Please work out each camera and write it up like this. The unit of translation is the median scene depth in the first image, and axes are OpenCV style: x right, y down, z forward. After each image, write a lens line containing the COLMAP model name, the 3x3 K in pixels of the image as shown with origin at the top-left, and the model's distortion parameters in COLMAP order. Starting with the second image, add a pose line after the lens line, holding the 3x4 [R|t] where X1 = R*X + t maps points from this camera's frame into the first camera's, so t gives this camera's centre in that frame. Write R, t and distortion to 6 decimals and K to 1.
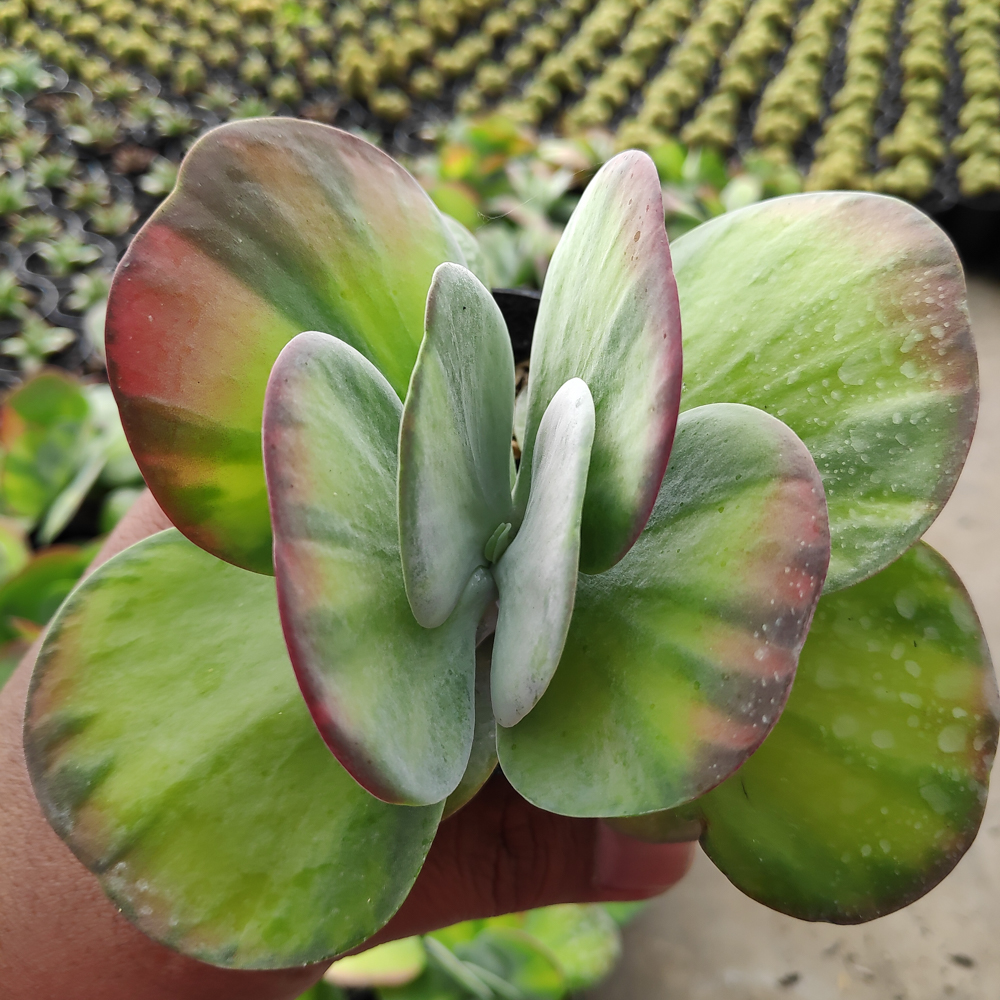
lens RADIAL K [[1016.7, 0, 500.0], [0, 1016.7, 500.0], [0, 0, 1]] dist [0.011987, -0.121526]
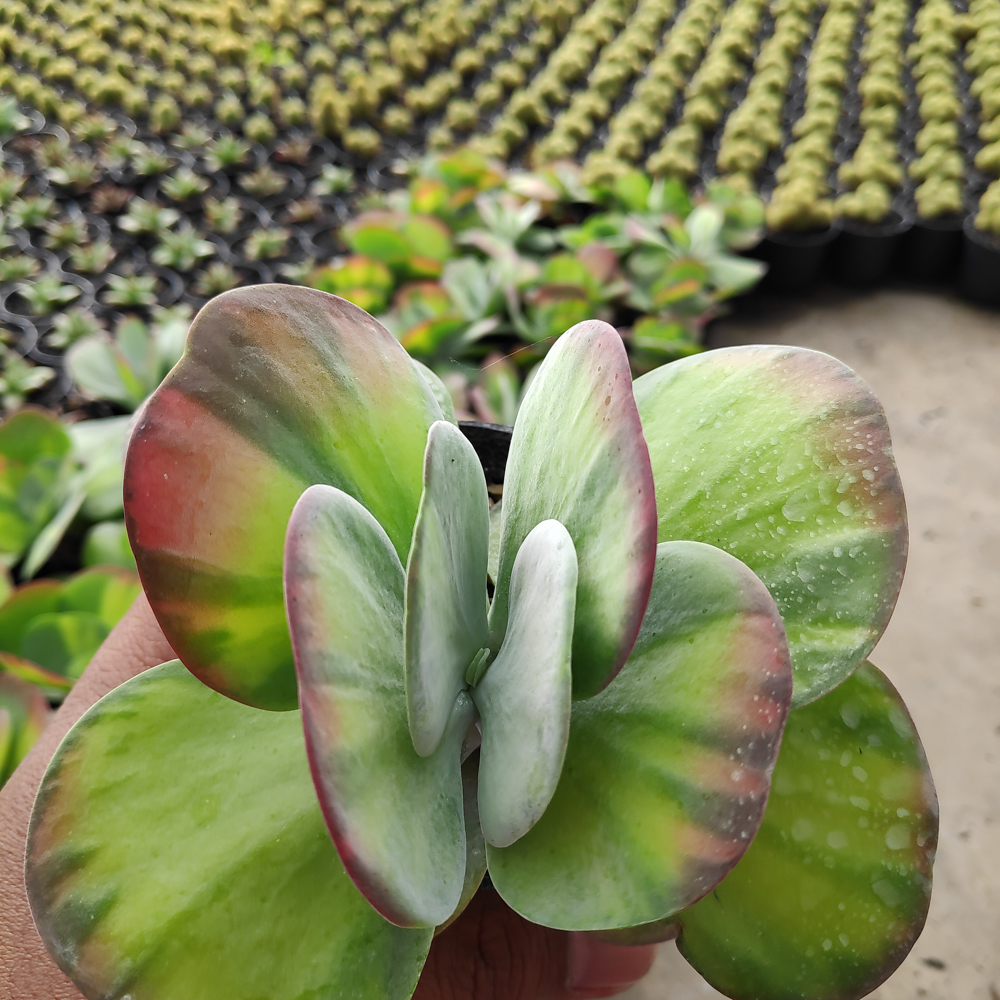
lens RADIAL K [[999.9, 0, 500.0], [0, 999.9, 500.0], [0, 0, 1]] dist [0.070529, -0.302191]
pose [[0.996519, -0.016693, 0.081680, -0.072781], [0.023779, 0.995963, -0.086555, -0.049663], [-0.079905, 0.088196, 0.992893, -0.084447]]
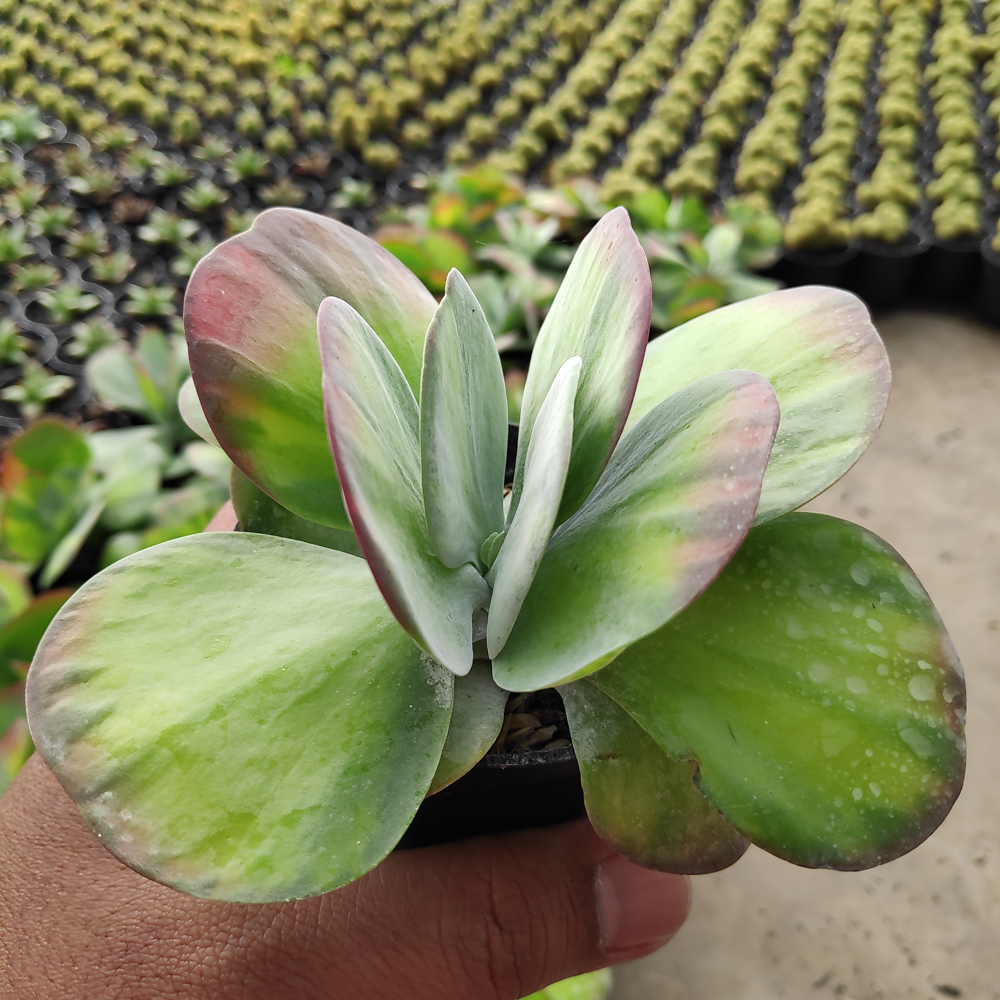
lens RADIAL K [[991.0, 0, 500.2], [0, 991.0, 481.0], [0, 0, 1]] dist [0.047315, -0.175639]
pose [[0.998867, 0.029359, 0.037463, -0.041350], [-0.010182, 0.900684, -0.434355, 0.524133], [-0.046495, 0.433481, 0.899962, -0.009073]]
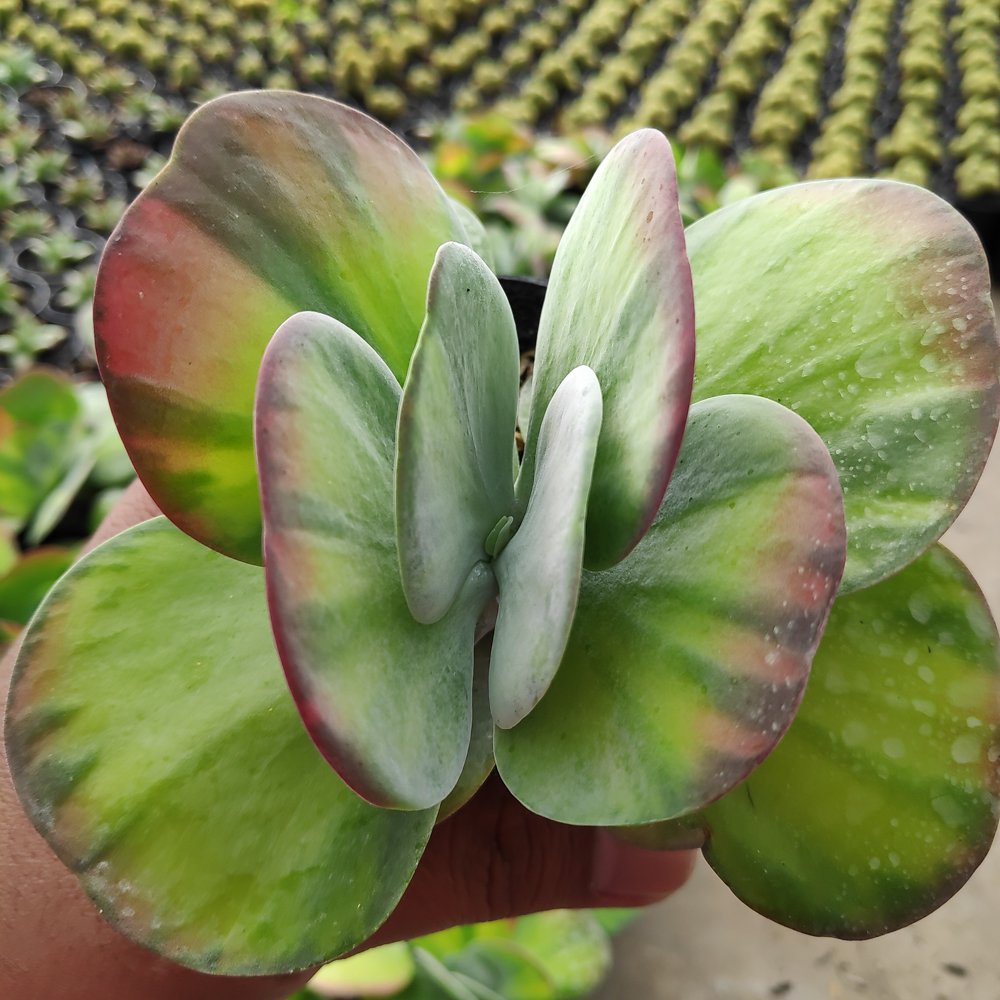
lens RADIAL K [[1018.9, 0, 502.9], [0, 1018.9, 498.4], [0, 0, 1]] dist [0.017453, -0.119132]
pose [[0.999838, 0.017926, 0.001468, -0.000243], [-0.017934, 0.999822, 0.005815, 0.000622], [-0.001364, -0.005840, 0.999982, 0.035697]]
